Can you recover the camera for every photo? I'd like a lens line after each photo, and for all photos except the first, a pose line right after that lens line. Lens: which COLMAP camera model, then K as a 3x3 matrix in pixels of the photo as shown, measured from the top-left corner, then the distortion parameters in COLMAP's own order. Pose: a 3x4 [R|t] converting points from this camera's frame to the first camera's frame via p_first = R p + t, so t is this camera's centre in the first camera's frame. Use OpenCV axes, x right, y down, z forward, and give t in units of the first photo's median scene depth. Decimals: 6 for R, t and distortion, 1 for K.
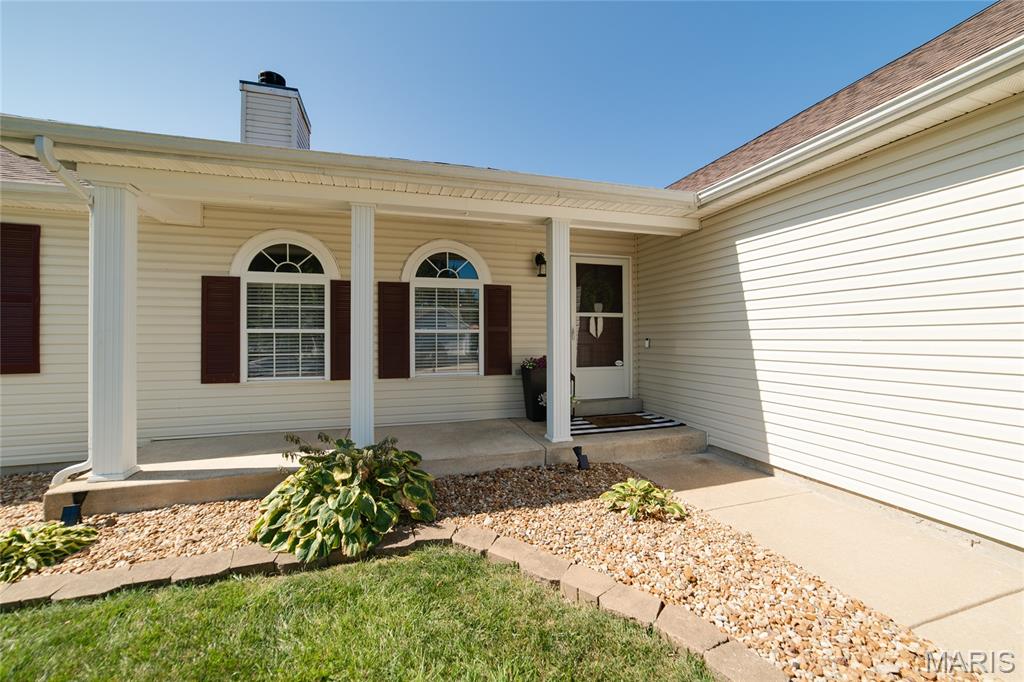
lens RADIAL K [[398.0, 0, 514.7], [0, 398.0, 332.1], [0, 0, 1]] dist [-0.001204, 0.007581]
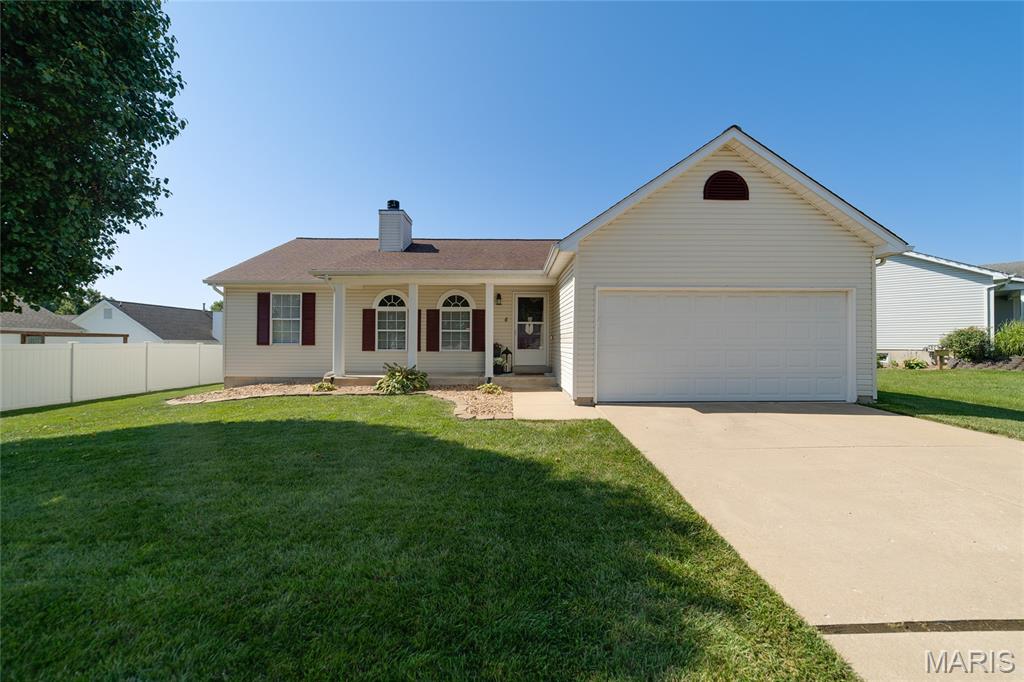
lens RADIAL K [[398.0, 0, 514.7], [0, 398.0, 332.1], [0, 0, 1]] dist [-0.001204, 0.007581]
pose [[0.955559, 0.001879, -0.294795, 0.858777], [-0.004473, 0.999957, -0.008124, 0.023130], [0.294767, 0.009082, 0.955526, -1.097403]]
